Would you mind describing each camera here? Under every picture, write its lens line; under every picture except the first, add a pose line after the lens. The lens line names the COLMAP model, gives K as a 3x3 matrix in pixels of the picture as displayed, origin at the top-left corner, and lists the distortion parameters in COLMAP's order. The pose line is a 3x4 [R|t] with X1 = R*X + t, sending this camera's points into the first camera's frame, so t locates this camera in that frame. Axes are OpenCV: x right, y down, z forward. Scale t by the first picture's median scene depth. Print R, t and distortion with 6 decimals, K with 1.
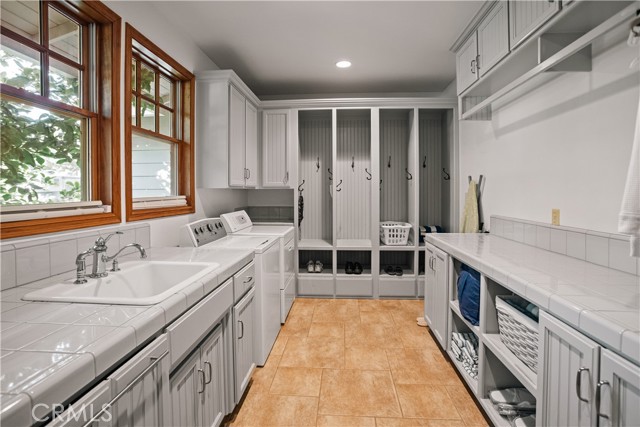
lens RADIAL K [[316.6, 0, 319.1], [0, 316.6, 209.3], [0, 0, 1]] dist [-0.063740, 0.029239]
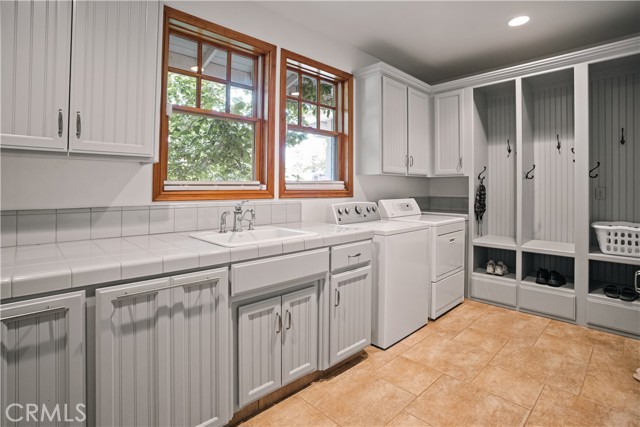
lens RADIAL K [[316.6, 0, 309.9], [0, 316.6, 194.5], [0, 0, 1]] dist [-0.063740, 0.029239]
pose [[0.746789, 0.021615, -0.664710, 0.219609], [-0.042229, 0.998996, -0.014958, 0.023870], [0.663719, 0.039241, 0.746952, 0.055144]]
